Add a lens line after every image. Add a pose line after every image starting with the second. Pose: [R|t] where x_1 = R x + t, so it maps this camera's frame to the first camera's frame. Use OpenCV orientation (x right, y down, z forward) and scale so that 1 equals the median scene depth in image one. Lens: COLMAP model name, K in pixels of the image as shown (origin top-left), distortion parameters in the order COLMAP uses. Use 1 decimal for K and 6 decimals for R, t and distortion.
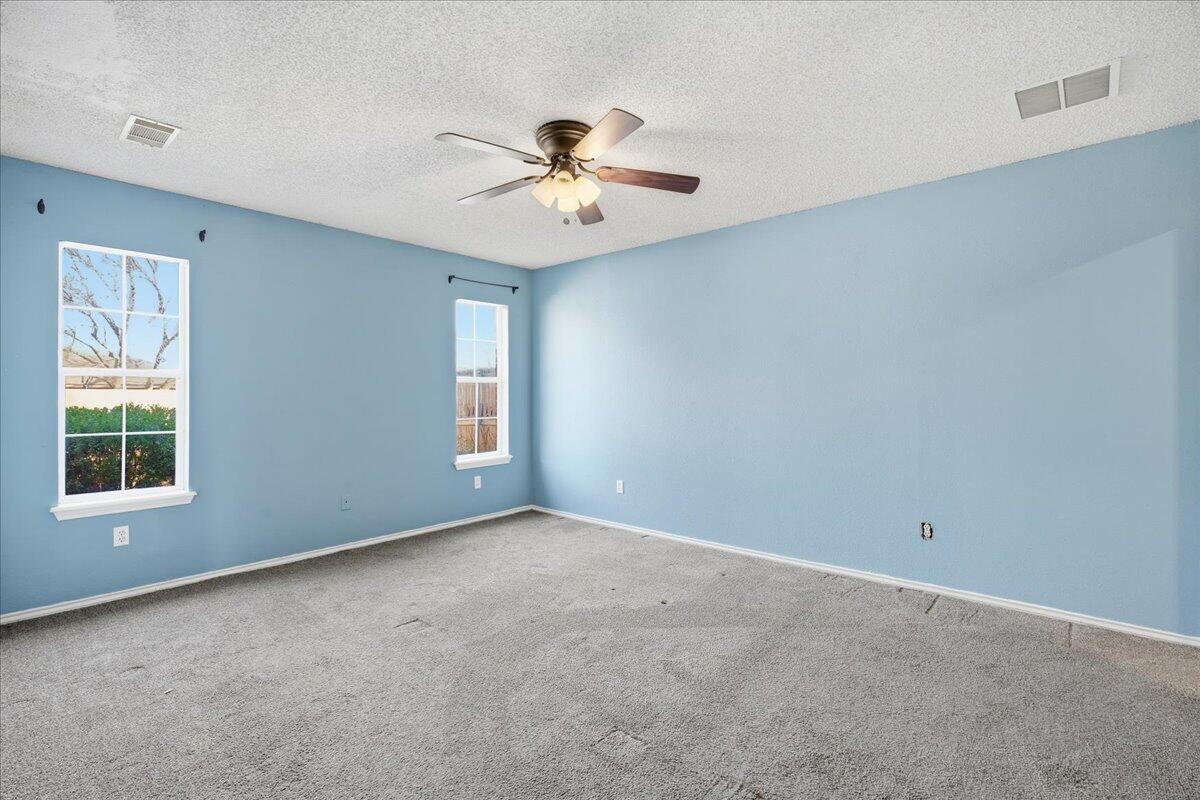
lens RADIAL K [[539.9, 0, 600.1], [0, 539.9, 390.9], [0, 0, 1]] dist [-0.001287, 0.000038]
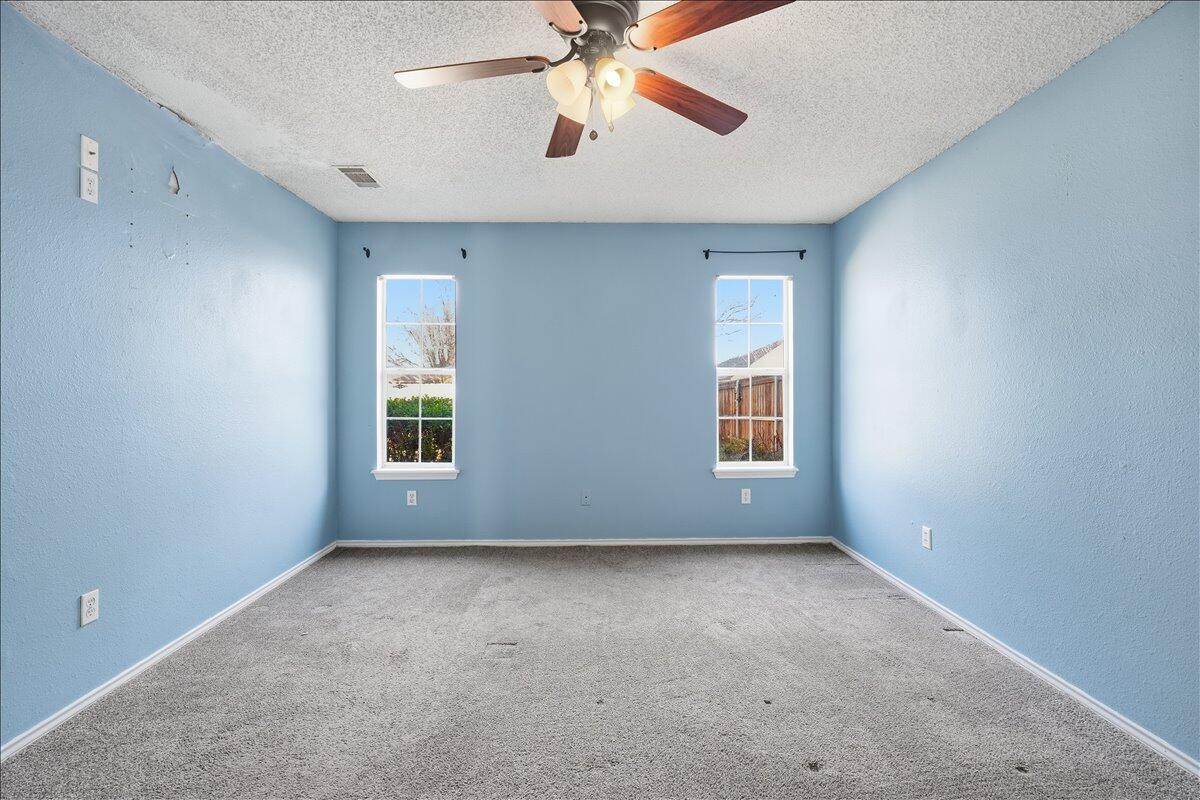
lens RADIAL K [[542.4, 0, 600.1], [0, 542.4, 383.1], [0, 0, 1]] dist [-0.002396, 0.000120]
pose [[0.680924, -0.005303, -0.732335, 0.304882], [0.001177, 0.999980, -0.006146, 0.003107], [0.732353, 0.003323, 0.680917, 0.374135]]
